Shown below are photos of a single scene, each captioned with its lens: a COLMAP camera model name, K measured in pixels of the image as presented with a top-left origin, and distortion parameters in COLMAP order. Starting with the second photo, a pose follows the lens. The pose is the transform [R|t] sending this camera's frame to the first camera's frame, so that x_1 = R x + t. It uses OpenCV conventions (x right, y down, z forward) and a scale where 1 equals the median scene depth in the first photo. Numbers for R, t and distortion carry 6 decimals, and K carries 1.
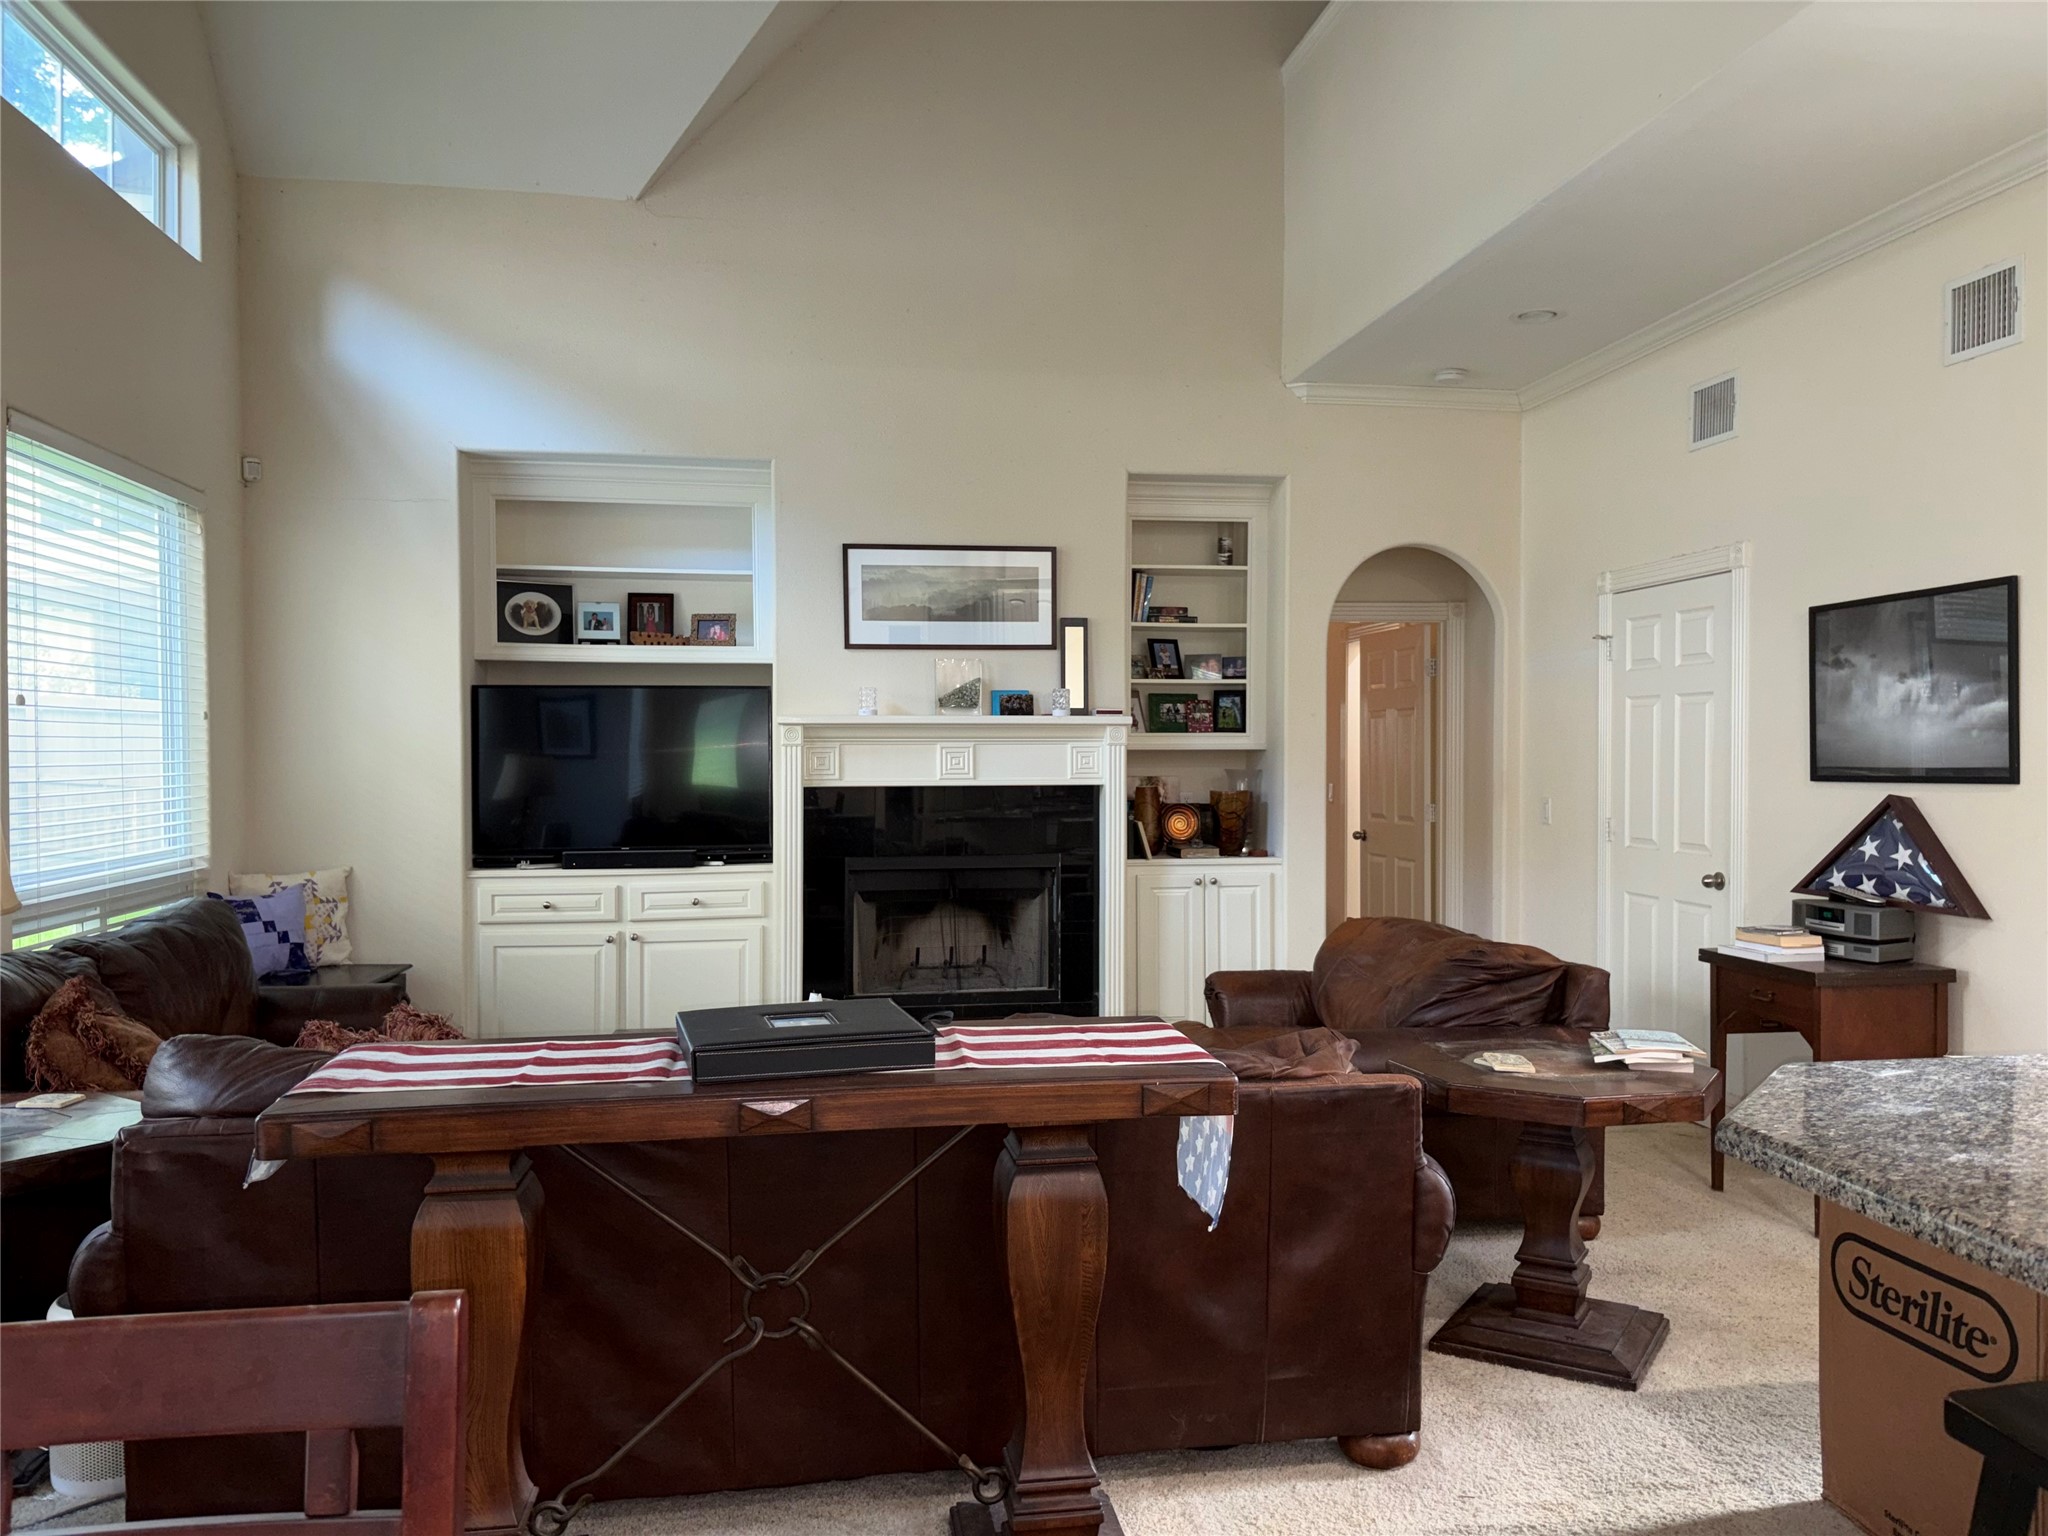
lens RADIAL K [[1558.7, 0, 1028.4], [0, 1558.7, 761.8], [0, 0, 1]] dist [0.059165, -0.059443]
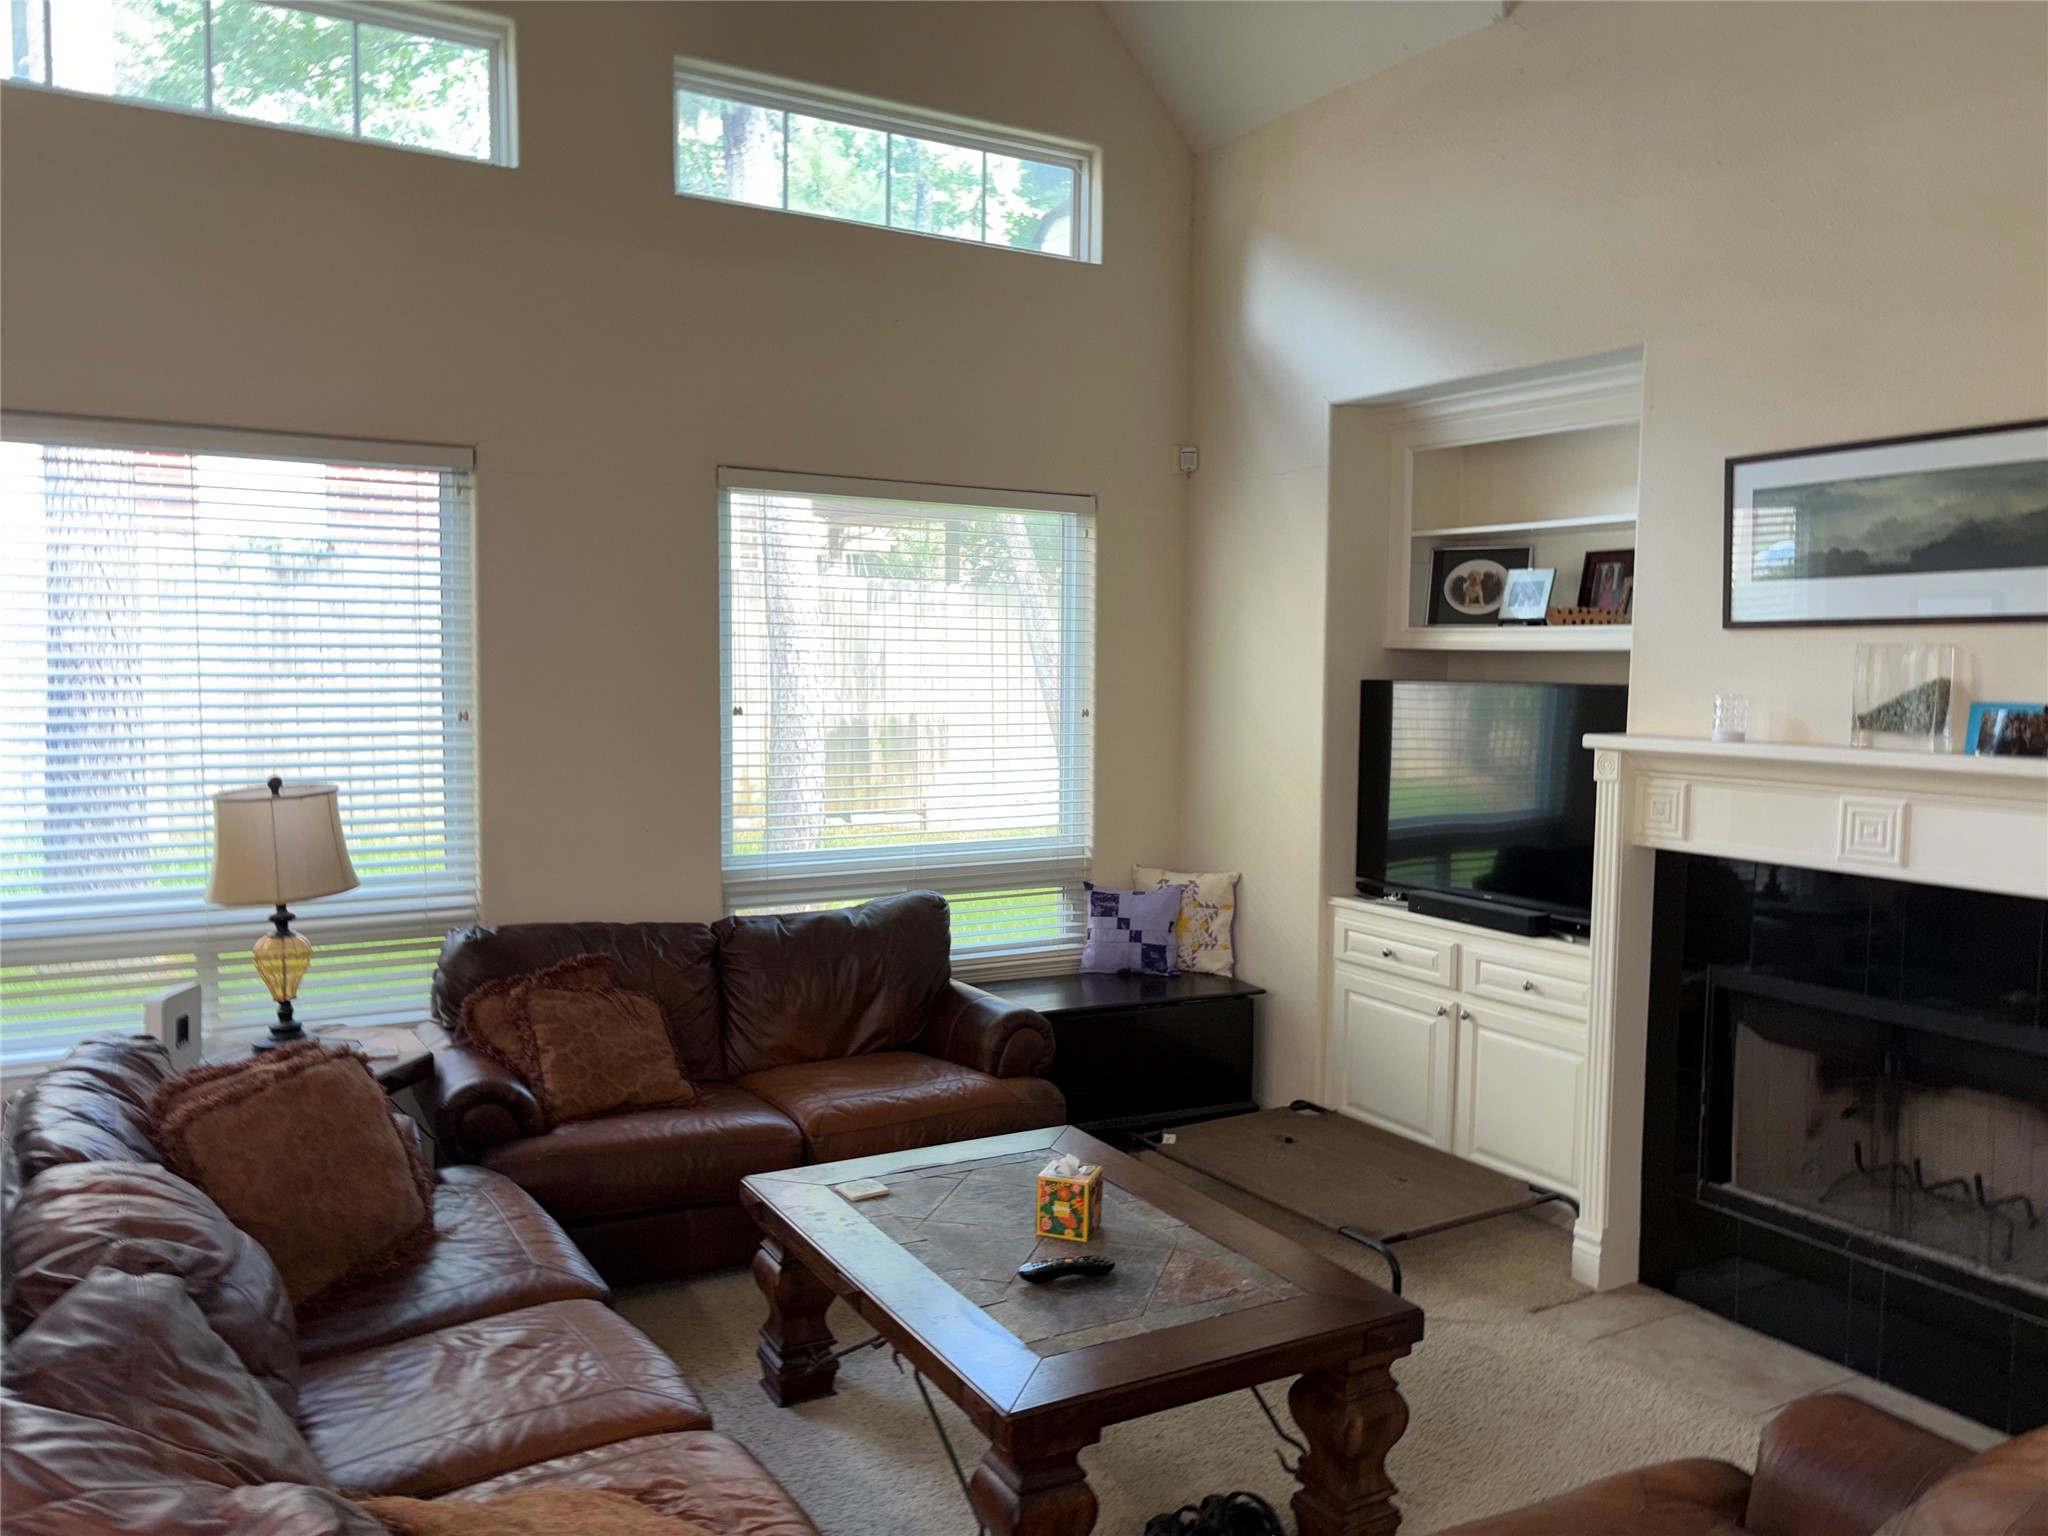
lens RADIAL K [[1558.7, 0, 1021.5], [0, 1558.7, 767.6], [0, 0, 1]] dist [0.059165, -0.059443]
pose [[0.347852, 0.071895, -0.934789, 0.377672], [-0.021362, 0.997404, 0.068761, -0.055703], [0.937306, -0.003950, 0.348485, 0.530962]]
